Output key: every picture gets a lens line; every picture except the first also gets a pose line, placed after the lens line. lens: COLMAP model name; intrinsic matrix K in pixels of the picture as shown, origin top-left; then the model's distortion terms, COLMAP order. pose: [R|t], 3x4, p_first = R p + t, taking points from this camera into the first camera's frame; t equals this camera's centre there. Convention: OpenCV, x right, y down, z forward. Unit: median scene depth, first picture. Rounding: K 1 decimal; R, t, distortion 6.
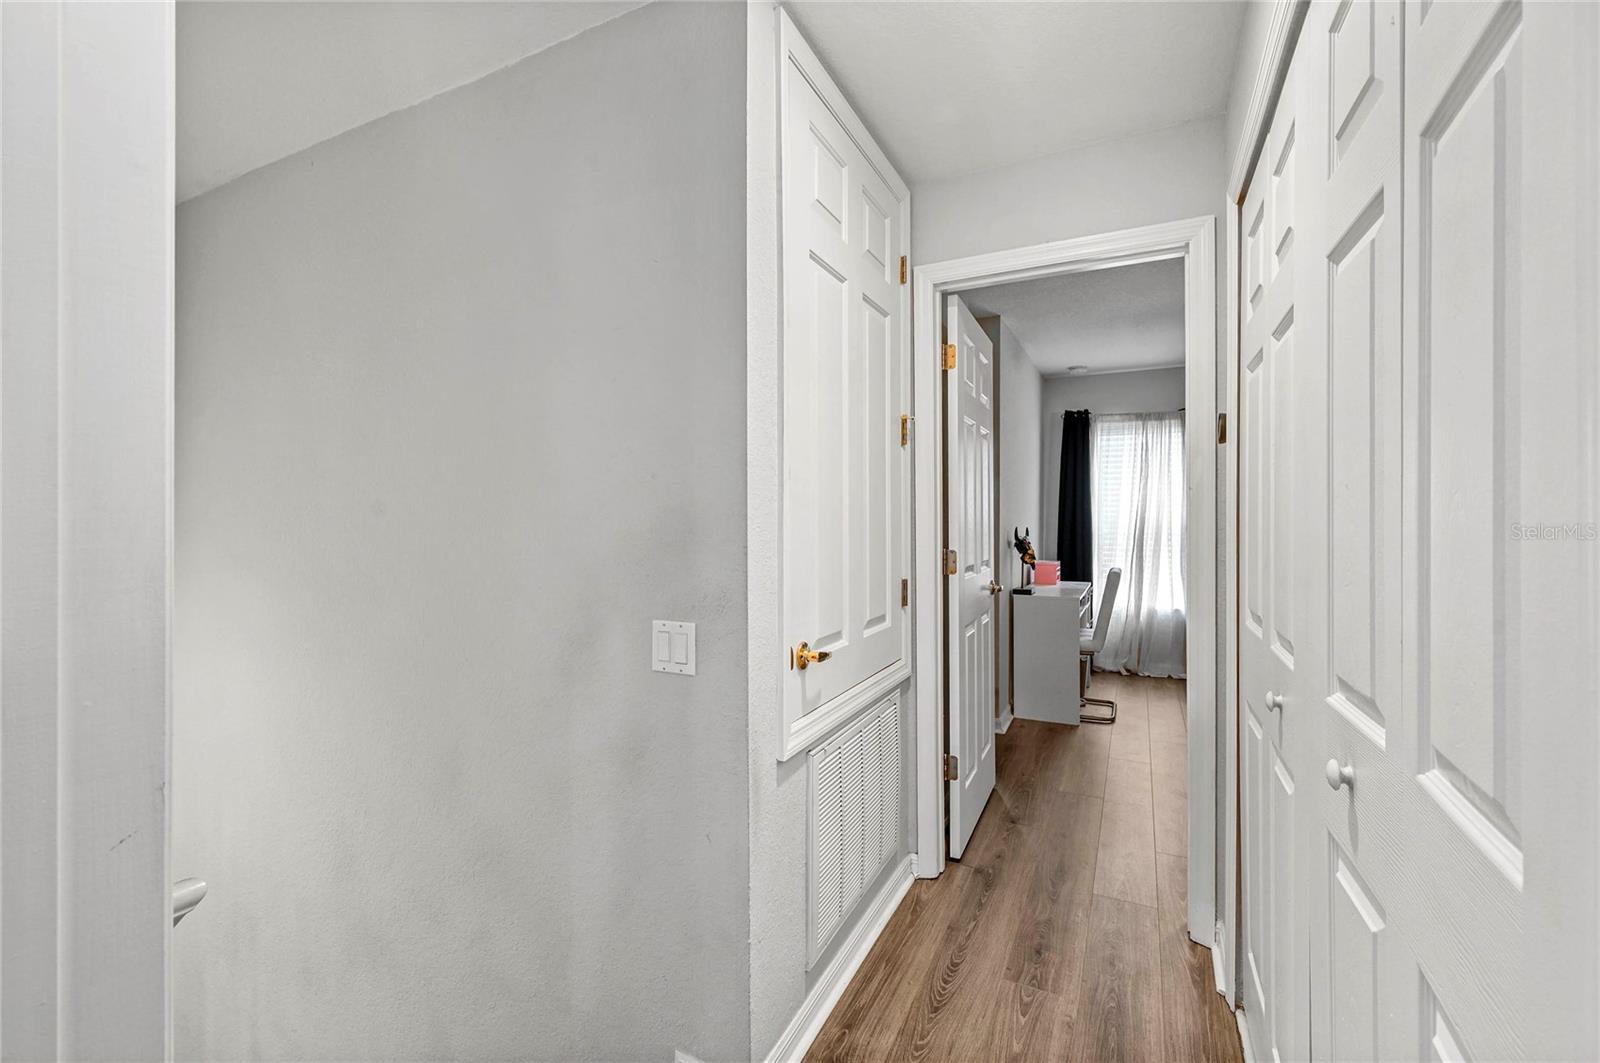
lens RADIAL K [[681.9, 0, 796.4], [0, 681.9, 516.7], [0, 0, 1]] dist [-0.000860, -0.000124]
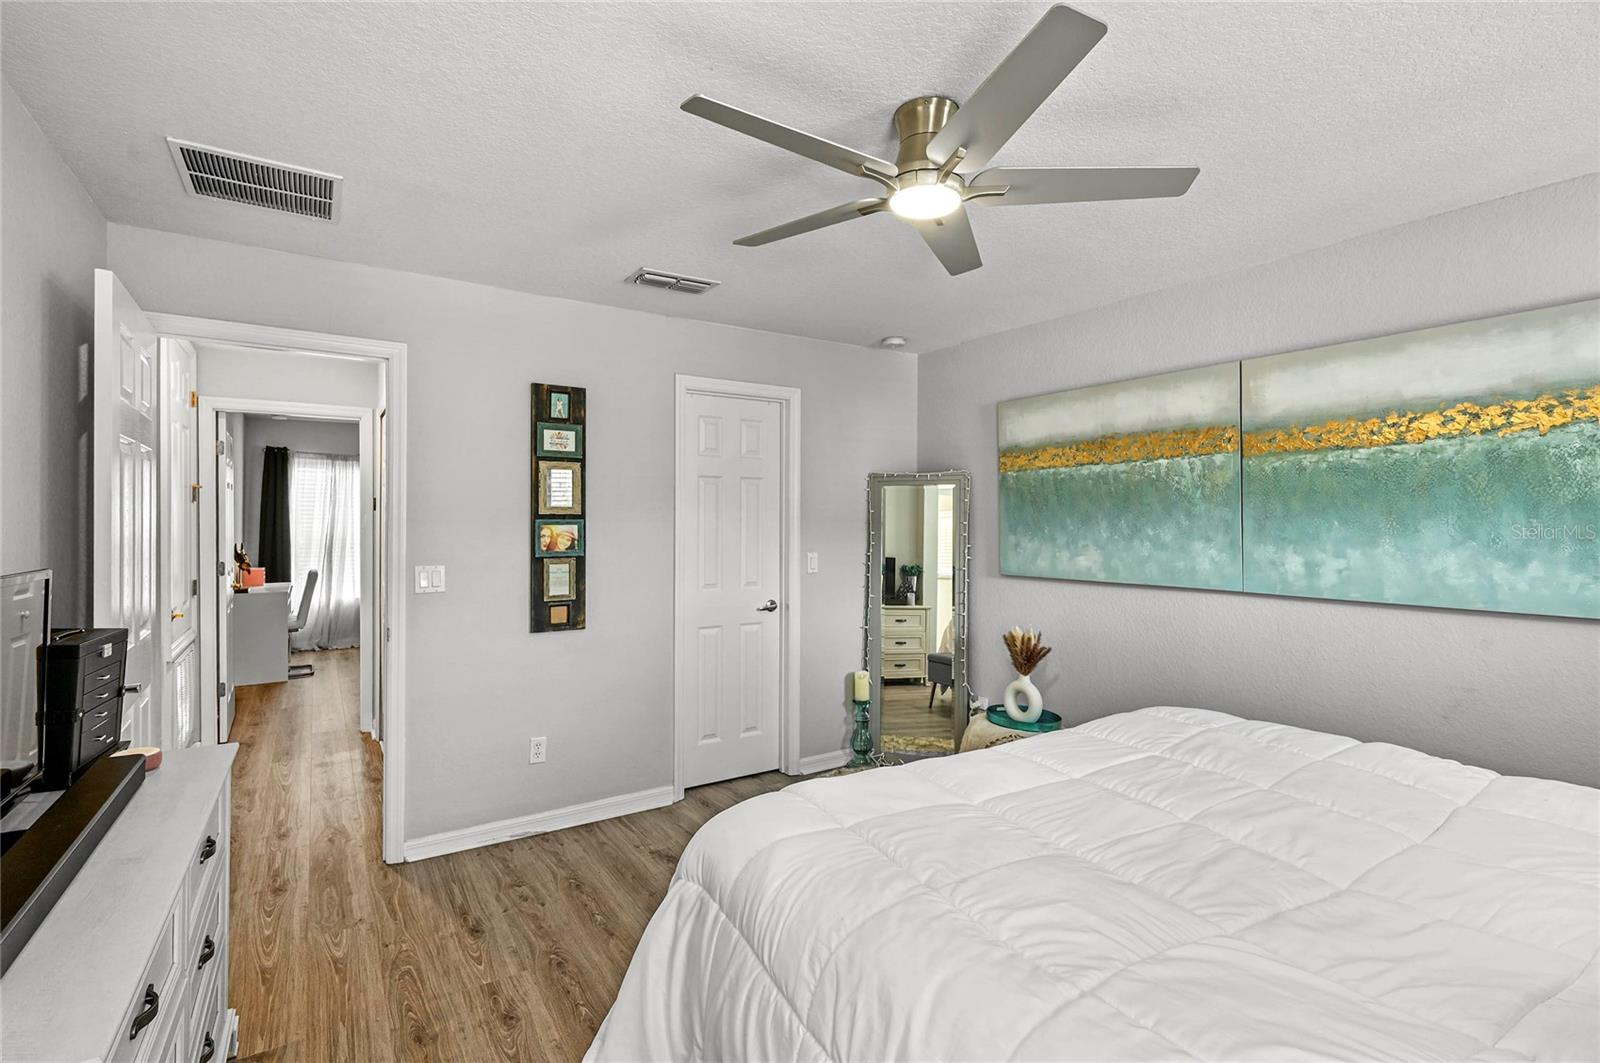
lens RADIAL K [[740.2, 0, 789.2], [0, 740.2, 523.3], [0, 0, 1]] dist [0.004045, 0.000649]
pose [[0.512863, -0.003664, 0.858462, -0.292774], [-0.003540, 0.999973, 0.006383, -0.029353], [-0.858463, -0.006313, 0.512837, -0.538802]]
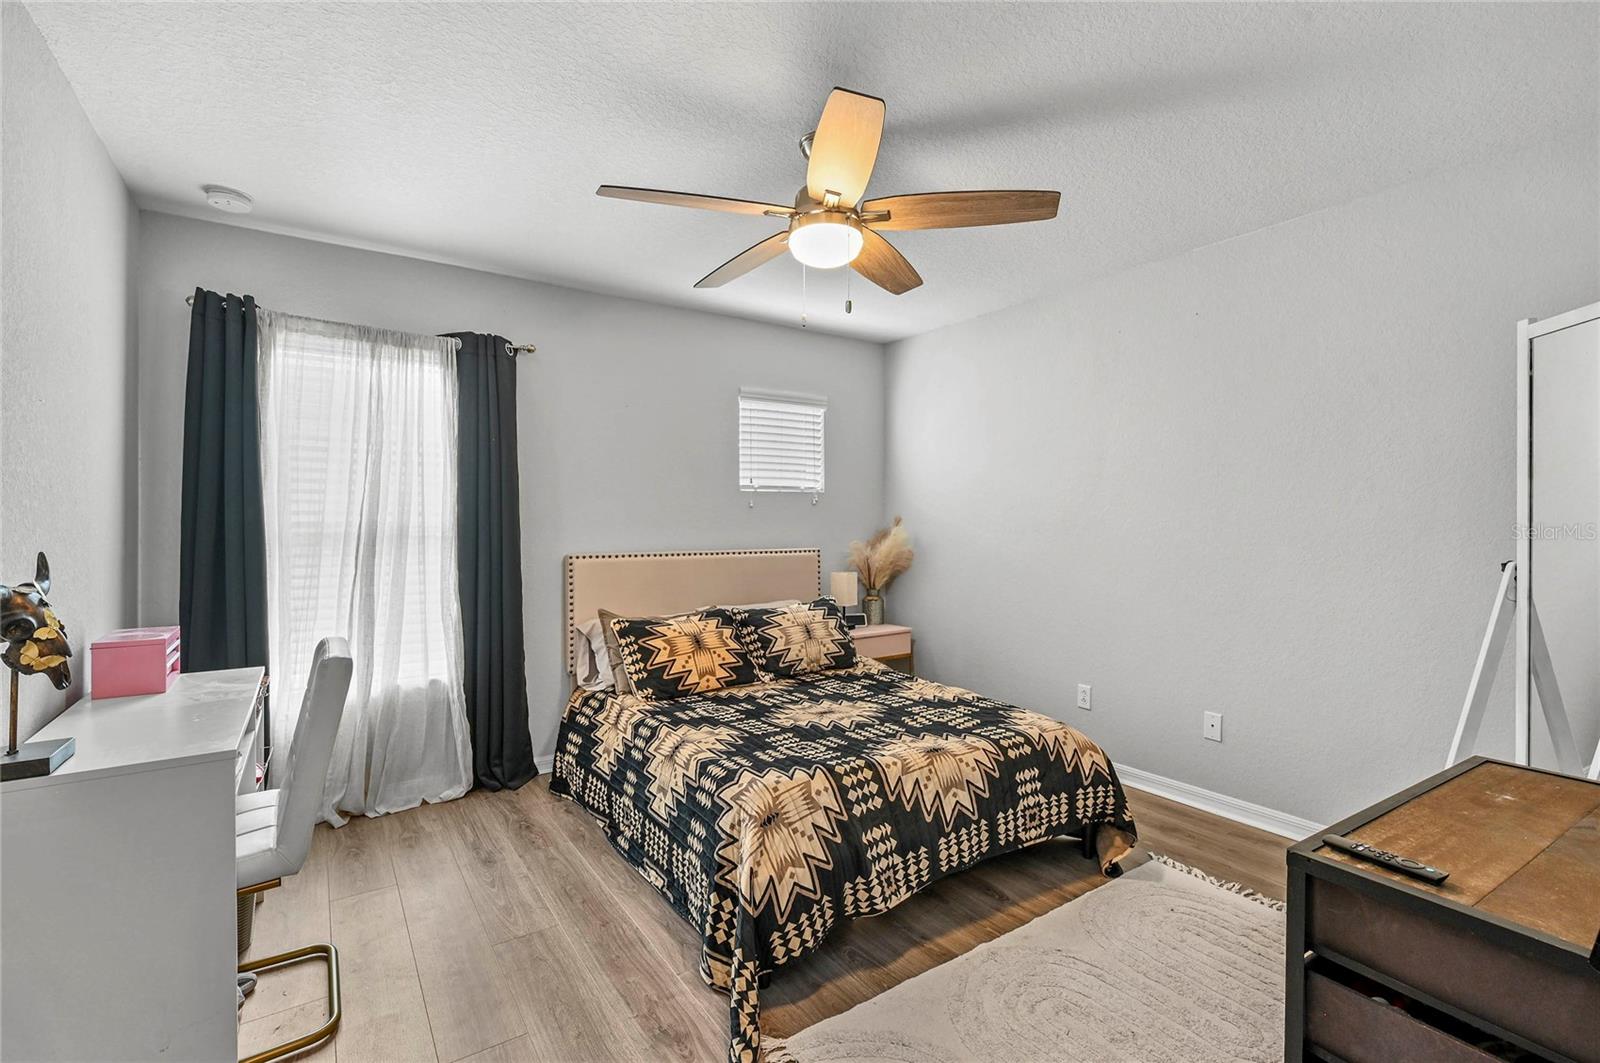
lens RADIAL K [[740.2, 0, 811.4], [0, 740.2, 525.0], [0, 0, 1]] dist [0.004045, 0.000649]
pose [[0.501421, -0.009159, 0.865155, 0.181687], [0.003049, 0.999956, 0.008819, -0.001212], [-0.865198, -0.001784, 0.501427, 0.421671]]
